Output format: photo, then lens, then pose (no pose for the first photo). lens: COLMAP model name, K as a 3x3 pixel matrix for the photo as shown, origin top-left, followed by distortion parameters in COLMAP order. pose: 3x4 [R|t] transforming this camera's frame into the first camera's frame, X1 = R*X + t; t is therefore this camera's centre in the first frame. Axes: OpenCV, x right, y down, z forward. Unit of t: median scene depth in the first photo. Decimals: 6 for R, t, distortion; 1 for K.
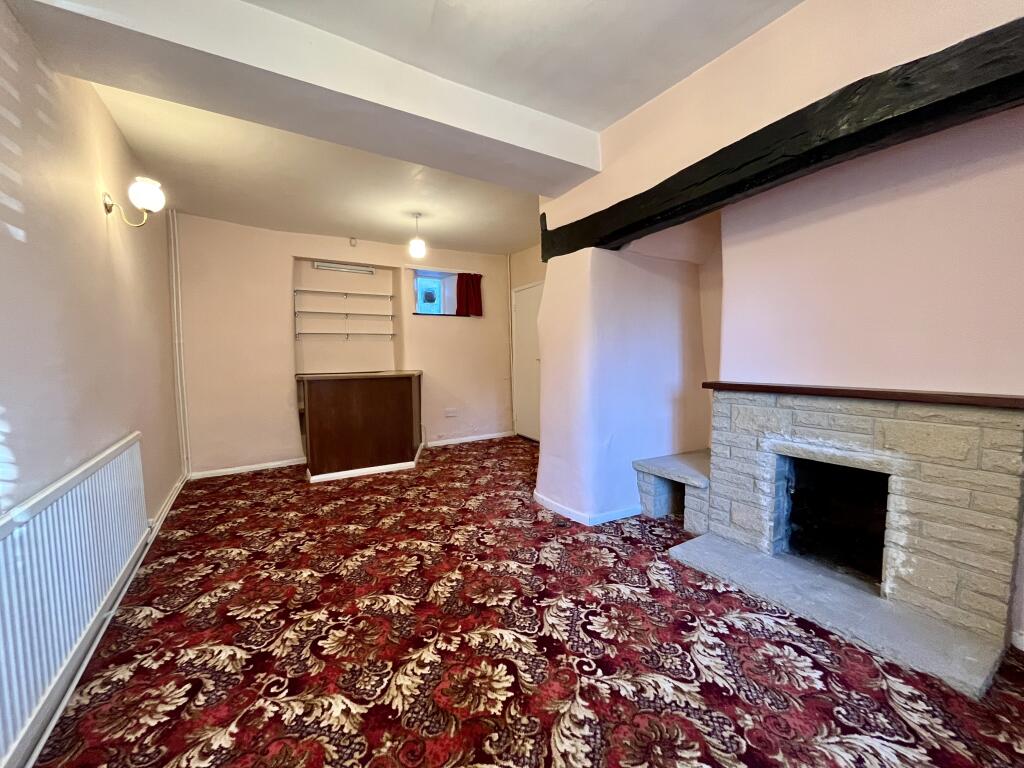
lens RADIAL K [[409.1, 0, 512.0], [0, 409.1, 384.0], [0, 0, 1]] dist [-0.022716, 0.000100]
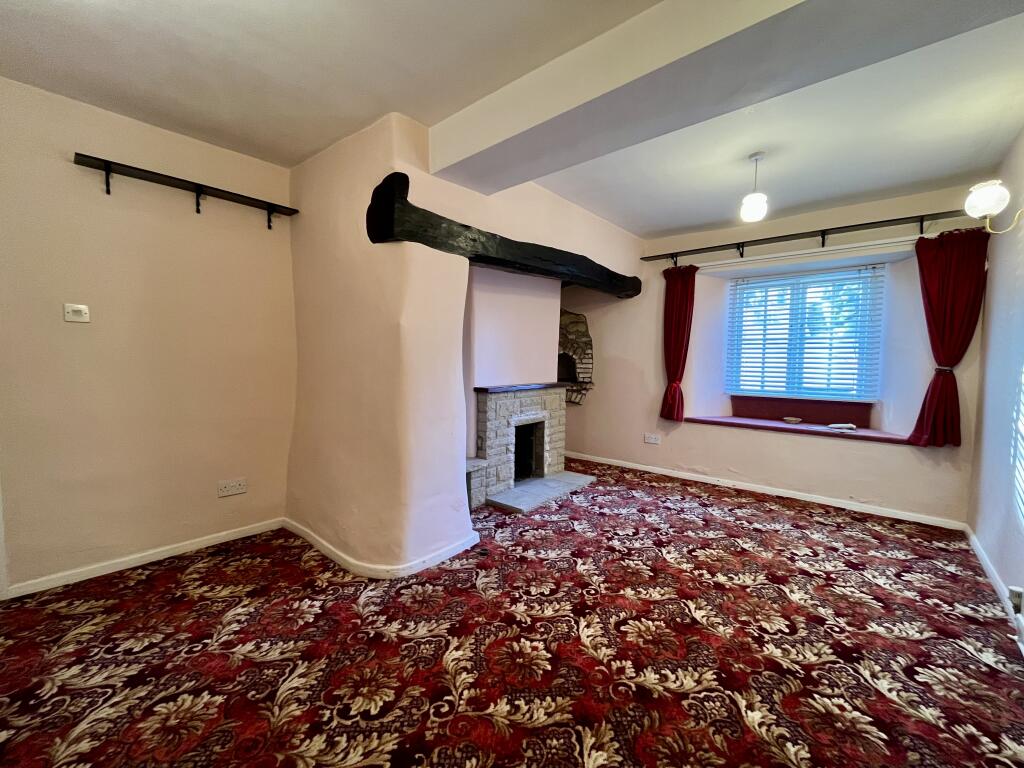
lens RADIAL K [[418.8, 0, 514.5], [0, 418.8, 427.7], [0, 0, 1]] dist [-0.019729, 0.000130]
pose [[-0.299032, -0.144530, 0.943234, -1.036137], [0.068864, 0.982617, 0.172397, -0.117374], [-0.951755, 0.116507, -0.283881, 1.645218]]
